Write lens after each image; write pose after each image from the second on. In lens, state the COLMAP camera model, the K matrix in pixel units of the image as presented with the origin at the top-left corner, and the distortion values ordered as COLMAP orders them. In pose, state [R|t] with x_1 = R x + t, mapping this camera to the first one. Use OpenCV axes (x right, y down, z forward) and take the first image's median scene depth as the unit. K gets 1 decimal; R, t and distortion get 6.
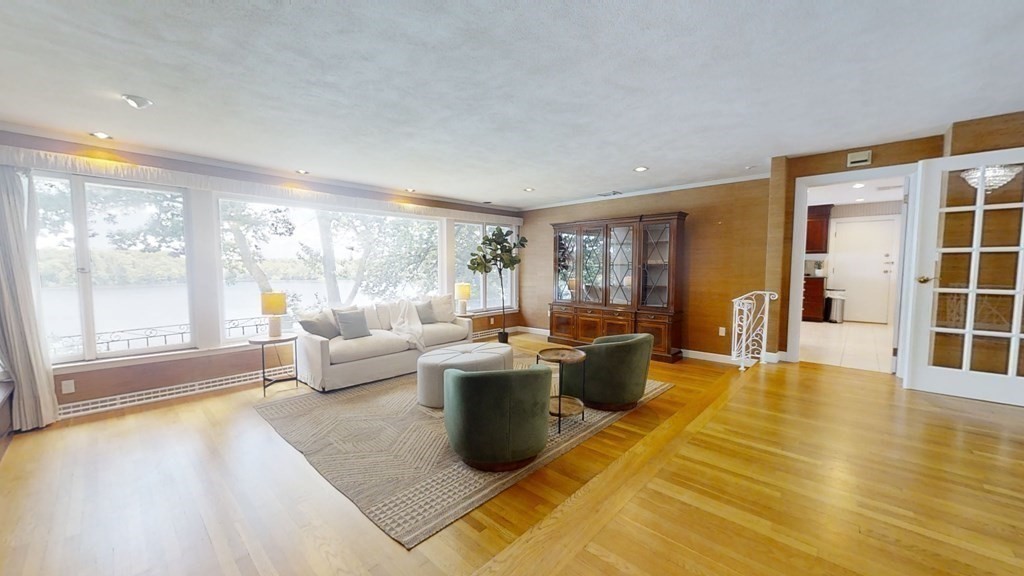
lens RADIAL K [[369.2, 0, 512.0], [0, 369.2, 288.0], [0, 0, 1]] dist [-0.000180, -0.000093]
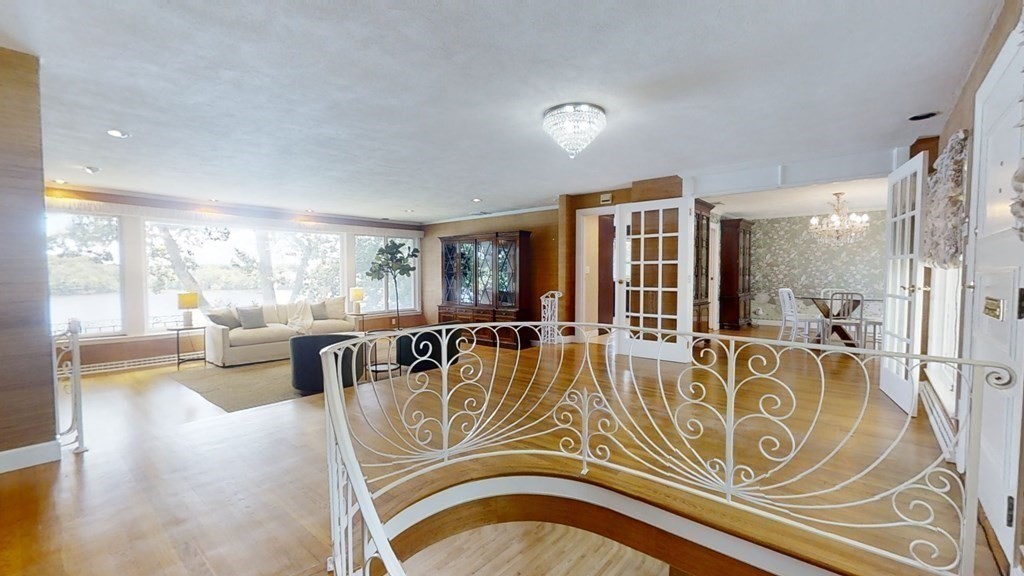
lens RADIAL K [[419.8, 0, 512.0], [0, 419.8, 288.0], [0, 0, 1]] dist [0.000620, 0.000231]
pose [[0.999004, -0.001582, 0.044582, 0.336172], [0.002655, 0.999708, -0.024015, 0.025257], [-0.044531, 0.024109, 0.998717, -0.415331]]
